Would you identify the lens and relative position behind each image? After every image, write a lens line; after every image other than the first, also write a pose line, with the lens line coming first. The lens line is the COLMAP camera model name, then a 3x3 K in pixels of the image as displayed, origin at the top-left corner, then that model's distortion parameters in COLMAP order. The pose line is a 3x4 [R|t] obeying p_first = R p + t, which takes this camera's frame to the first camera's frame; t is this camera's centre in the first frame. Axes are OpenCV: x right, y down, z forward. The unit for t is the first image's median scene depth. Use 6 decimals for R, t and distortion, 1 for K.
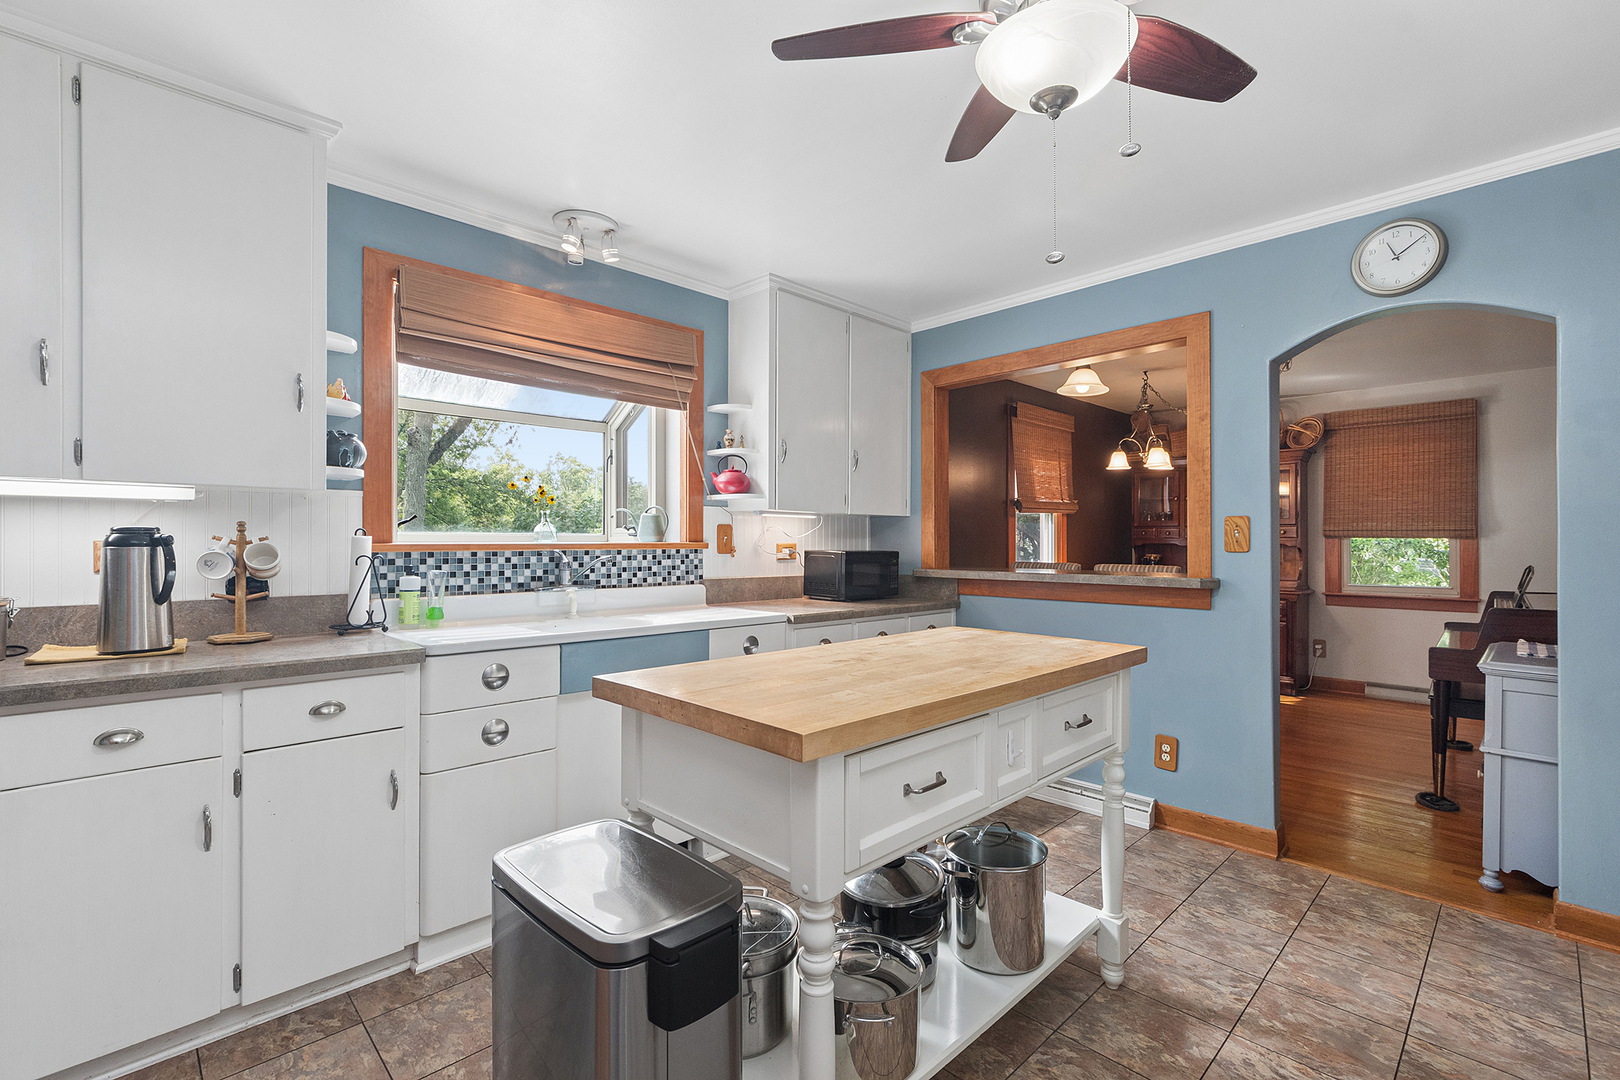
lens RADIAL K [[716.6, 0, 808.0], [0, 716.6, 544.2], [0, 0, 1]] dist [-0.004816, -0.000763]
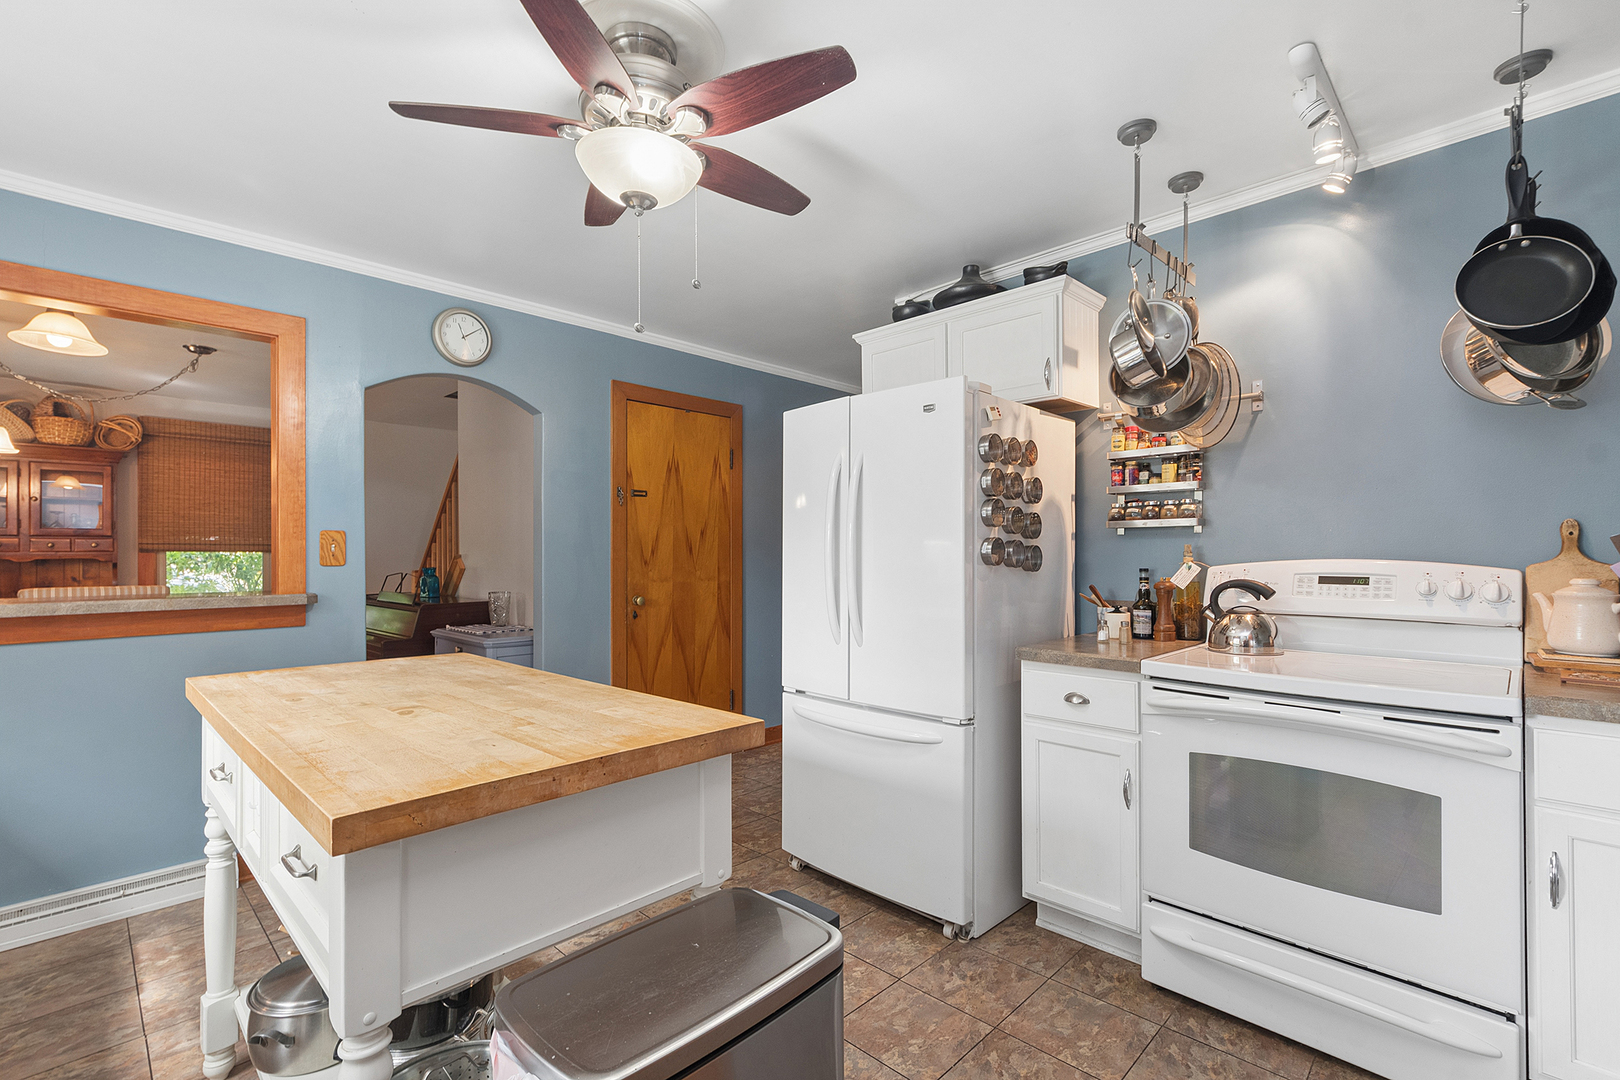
lens RADIAL K [[716.6, 0, 808.0], [0, 716.6, 544.2], [0, 0, 1]] dist [-0.004816, -0.000763]
pose [[-0.023661, 0.014319, 0.999617, -0.406987], [0.005750, 0.999883, -0.014186, -0.001271], [-0.999704, 0.005412, -0.023740, 0.328804]]
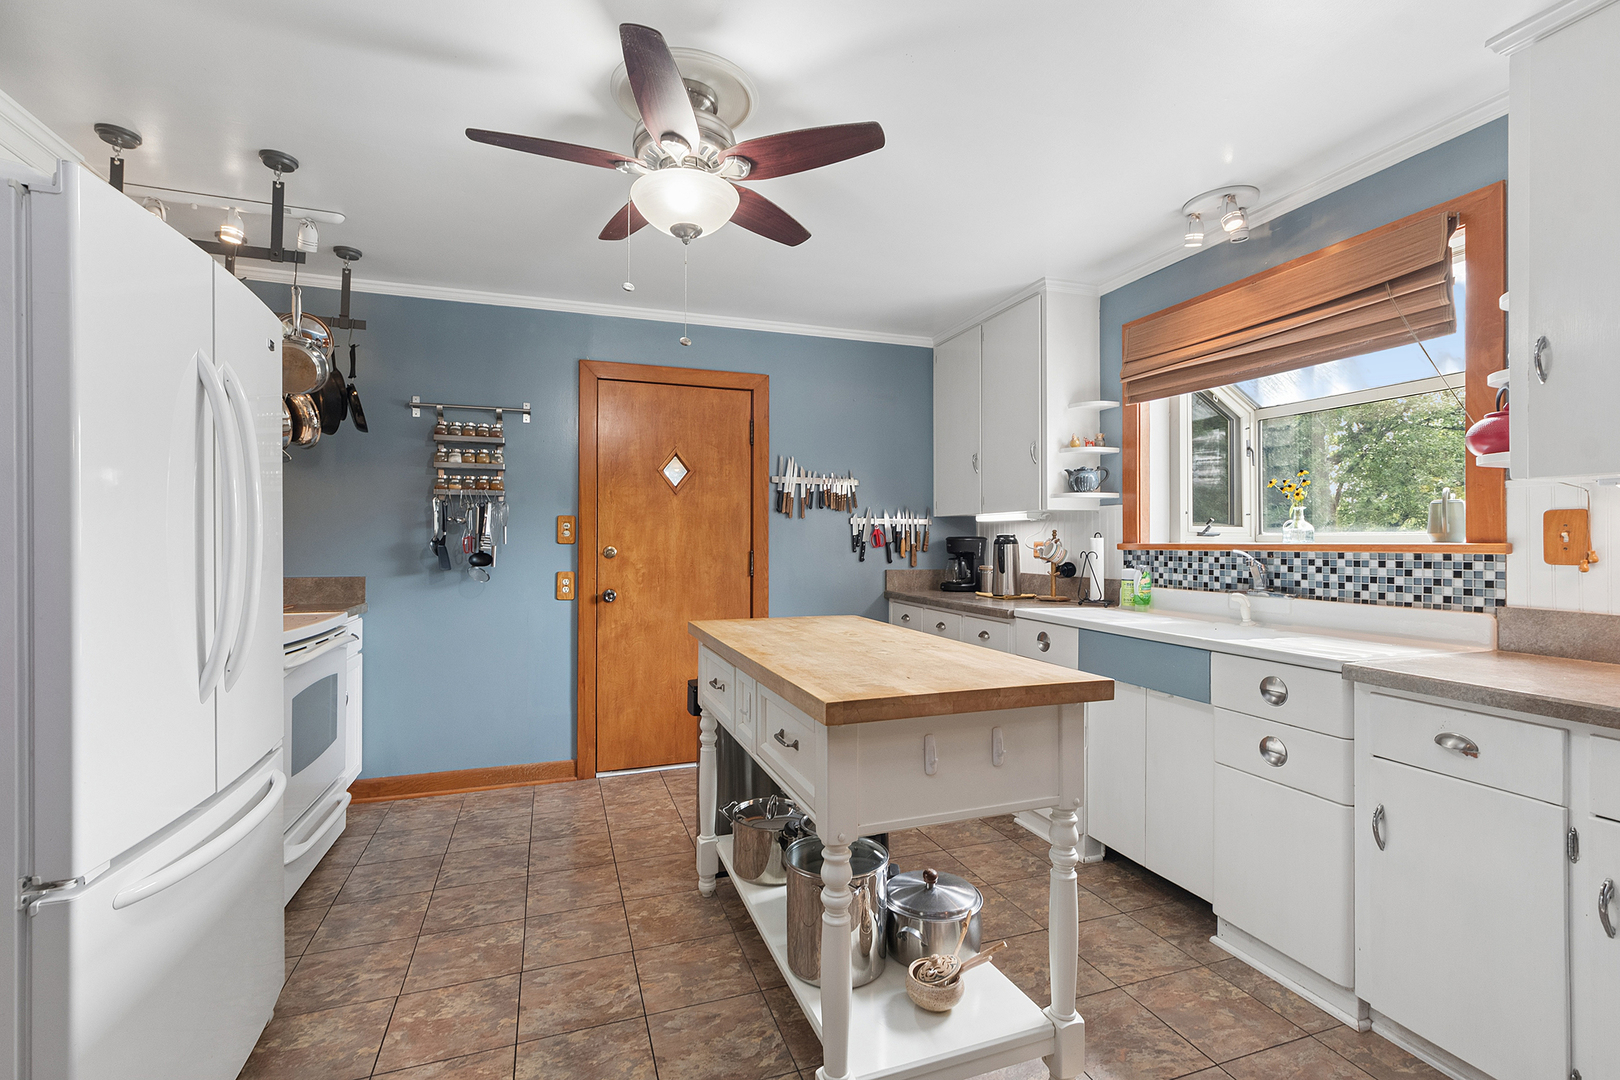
lens RADIAL K [[715.5, 0, 804.3], [0, 715.5, 543.7], [0, 0, 1]] dist [-0.006818, -0.000849]
pose [[-0.420508, 0.000034, -0.907289, 0.687003], [-0.005569, 0.999981, 0.002618, -0.000485], [0.907272, 0.006154, -0.420499, 0.811303]]
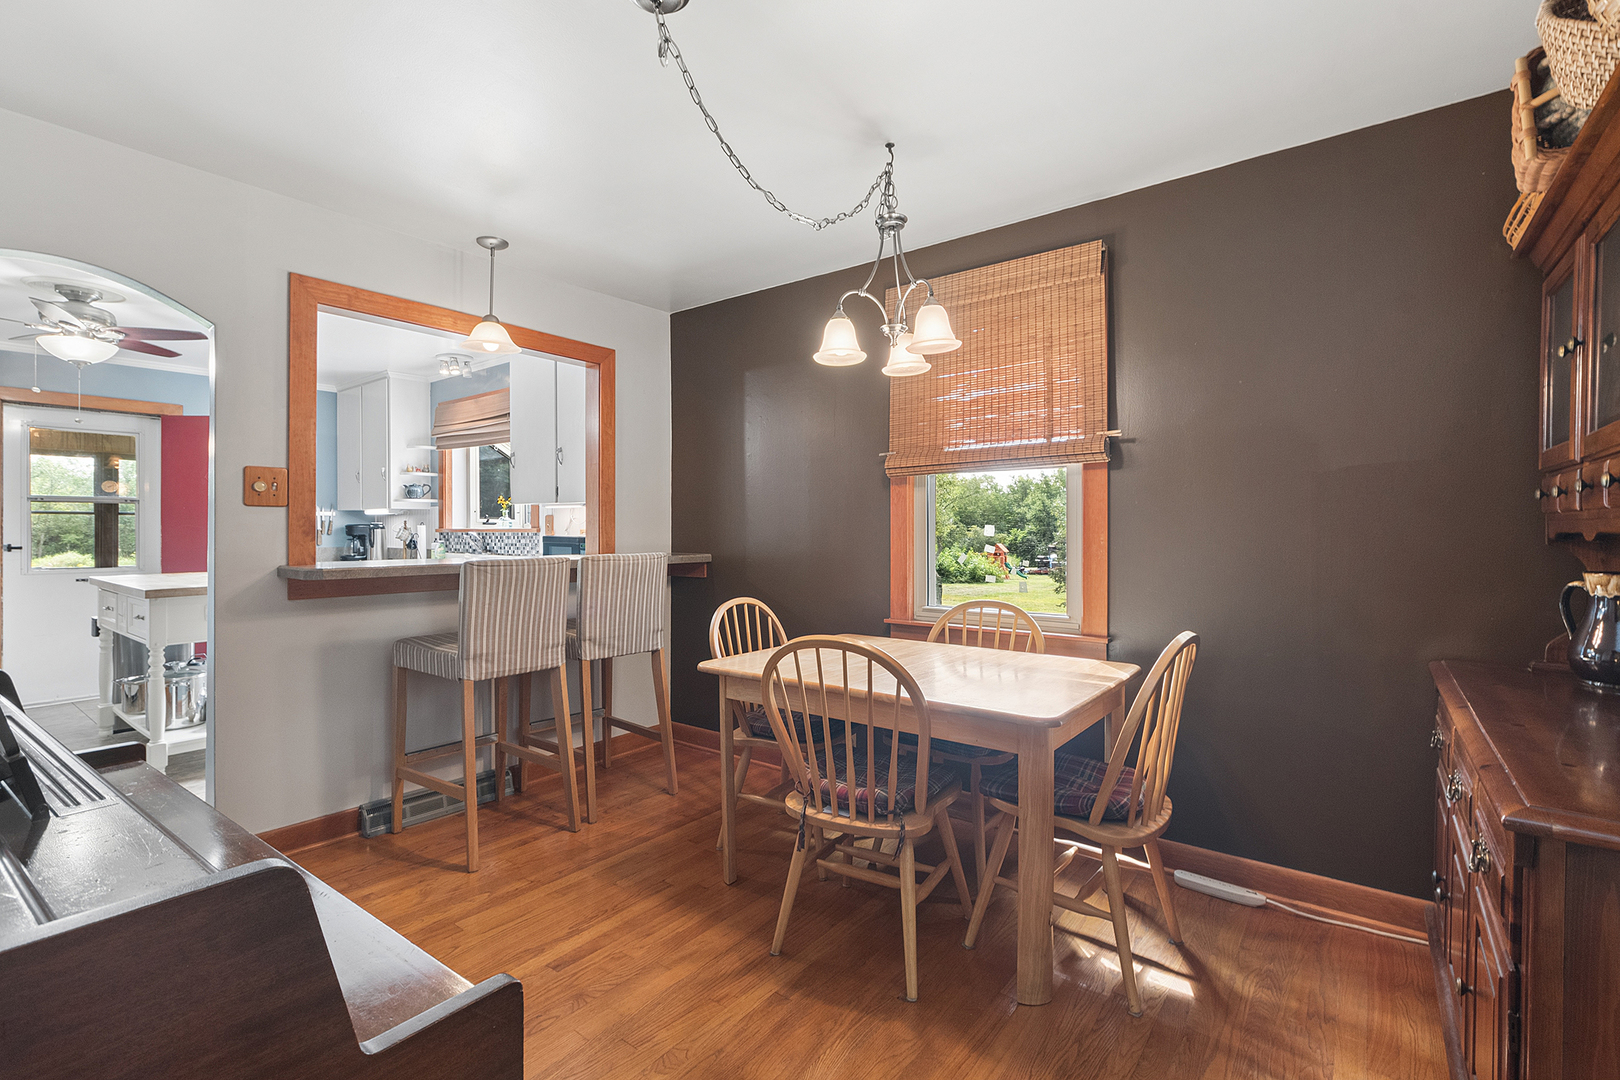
lens RADIAL K [[719.3, 0, 808.4], [0, 719.3, 528.8], [0, 0, 1]] dist [-0.001321, 0.000309]
pose [[0.146735, -0.000708, -0.989176, 1.517016], [-0.003169, 0.999994, -0.001186, -0.001304], [0.989171, 0.003309, 0.146732, 1.477414]]
